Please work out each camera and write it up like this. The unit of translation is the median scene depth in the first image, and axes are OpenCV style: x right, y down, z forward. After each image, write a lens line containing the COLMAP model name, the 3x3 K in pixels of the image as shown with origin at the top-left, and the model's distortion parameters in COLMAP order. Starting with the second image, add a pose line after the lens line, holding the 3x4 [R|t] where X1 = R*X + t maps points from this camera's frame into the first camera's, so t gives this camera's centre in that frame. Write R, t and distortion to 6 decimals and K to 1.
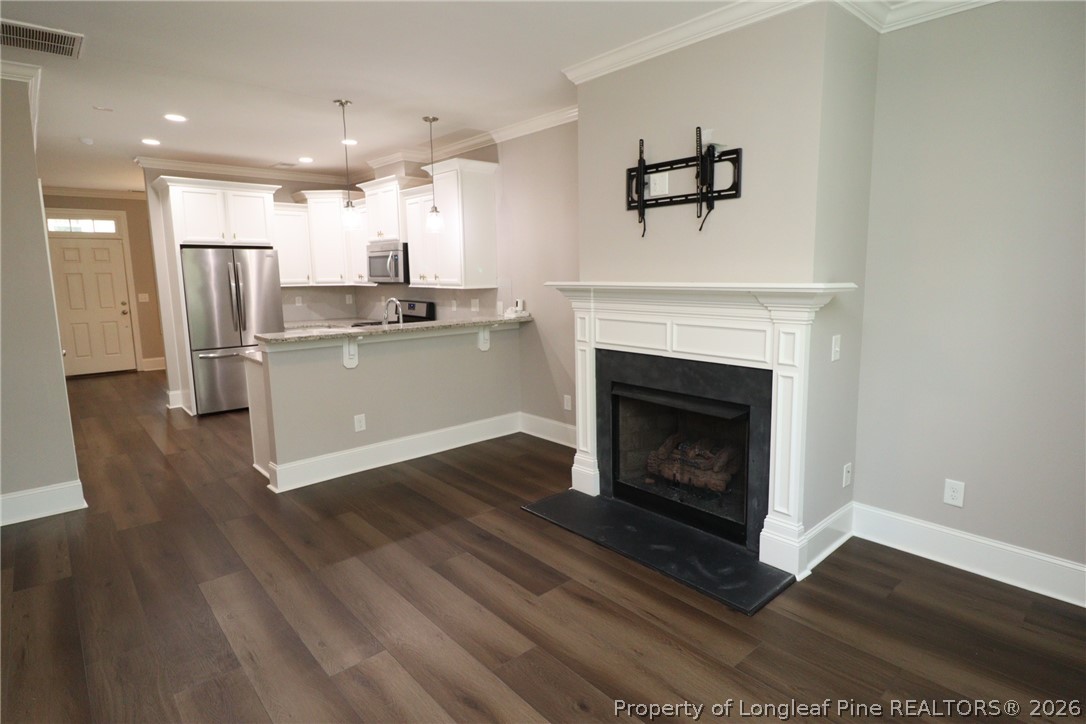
lens RADIAL K [[578.8, 0, 558.5], [0, 578.8, 351.5], [0, 0, 1]] dist [-0.000271, -0.001532]
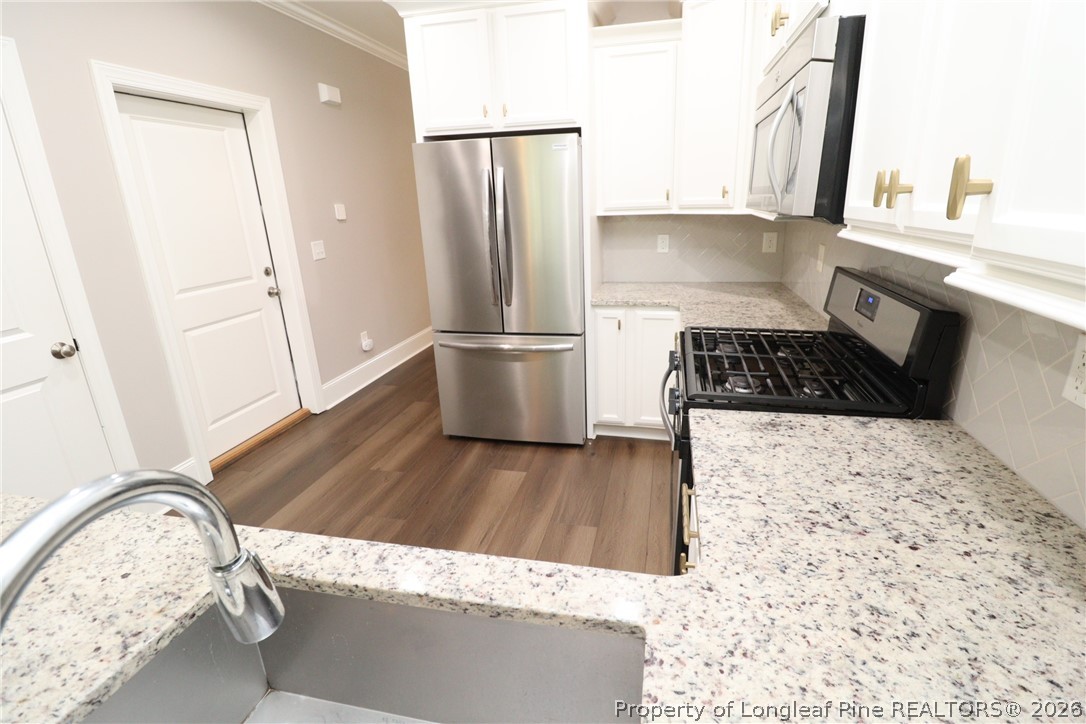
lens RADIAL K [[503.1, 0, 558.6], [0, 503.1, 354.5], [0, 0, 1]] dist [0.000268, -0.012841]
pose [[0.579855, 0.234873, -0.780130, -0.160187], [-0.087178, 0.969934, 0.227219, -0.103195], [0.810042, -0.063744, 0.582897, 0.801620]]
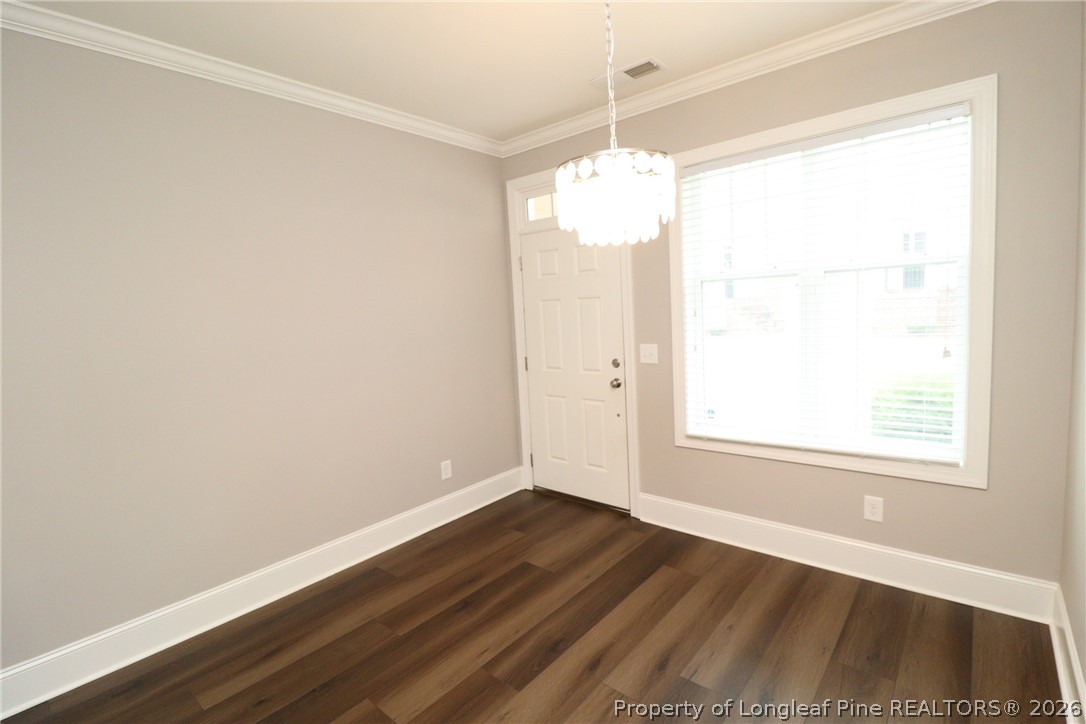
lens RADIAL K [[503.1, 0, 558.6], [0, 503.1, 354.5], [0, 0, 1]] dist [0.000268, -0.012841]
pose [[0.137789, 0.101408, -0.985257, -0.547908], [-0.090863, 0.991844, 0.089378, -0.175331], [0.986285, 0.077208, 0.145880, 1.308163]]
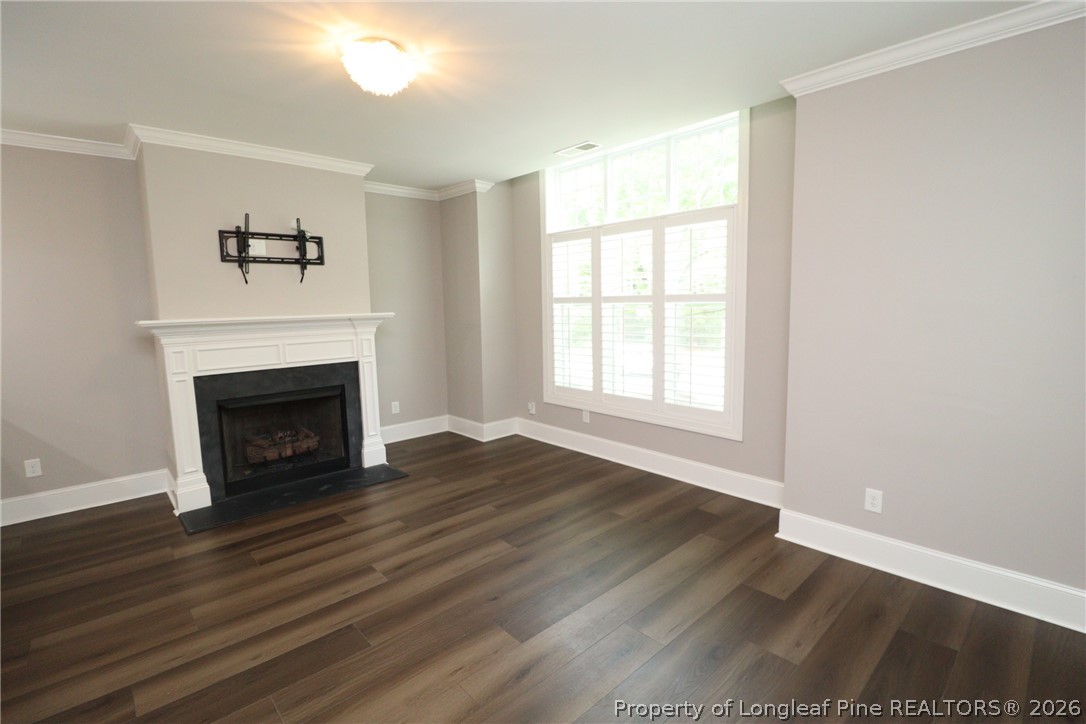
lens RADIAL K [[503.1, 0, 558.6], [0, 503.1, 354.5], [0, 0, 1]] dist [0.000268, -0.012841]
pose [[-0.025527, -0.093628, 0.995280, -0.579510], [0.156592, 0.982939, 0.096483, -0.019765], [-0.987333, 0.158316, -0.010430, 0.178594]]
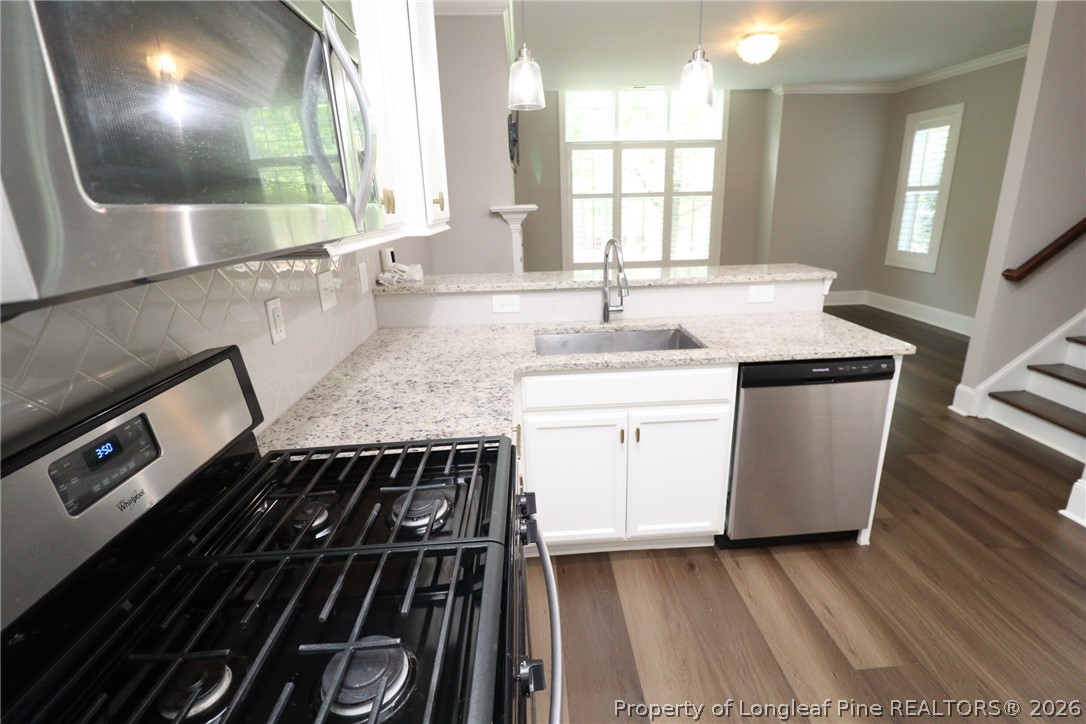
lens RADIAL K [[503.1, 0, 558.6], [0, 503.1, 354.5], [0, 0, 1]] dist [0.000268, -0.012841]
pose [[-0.782183, -0.149877, 0.604753, -0.420024], [0.119509, 0.916521, 0.381715, -0.136988], [-0.611480, 0.370844, -0.698976, 1.087013]]
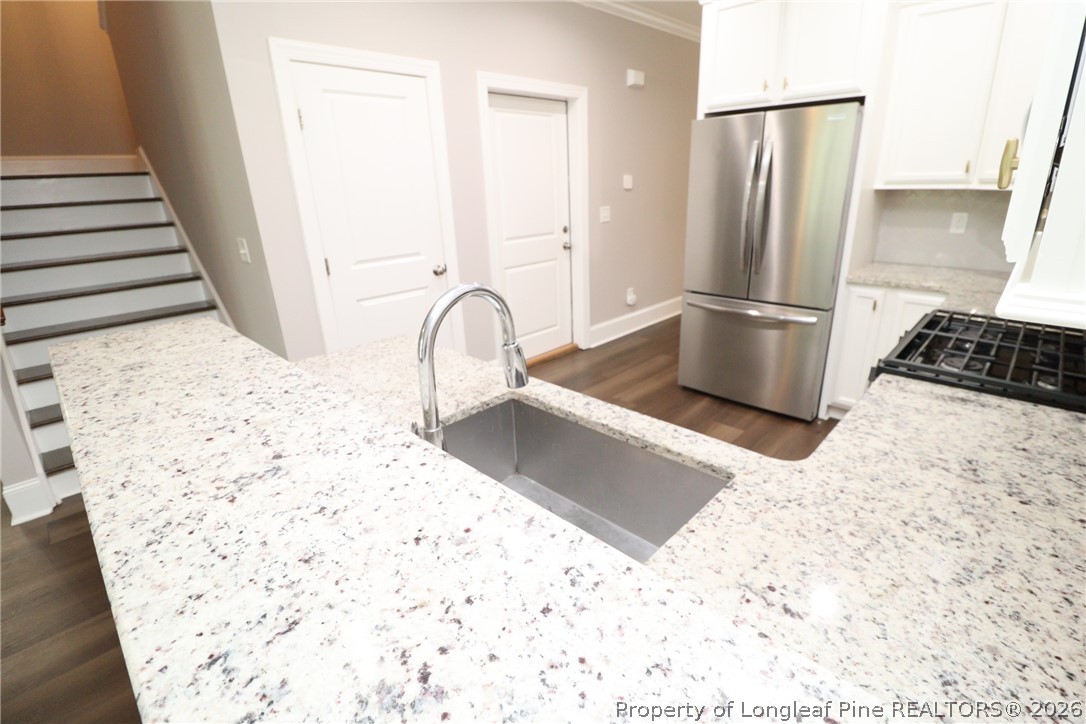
lens RADIAL K [[503.1, 0, 558.6], [0, 503.1, 354.5], [0, 0, 1]] dist [0.000268, -0.012841]
pose [[0.071478, 0.336839, -0.938845, -0.087267], [-0.109310, 0.938229, 0.328296, -0.103180], [0.991434, 0.079159, 0.103882, 0.802295]]
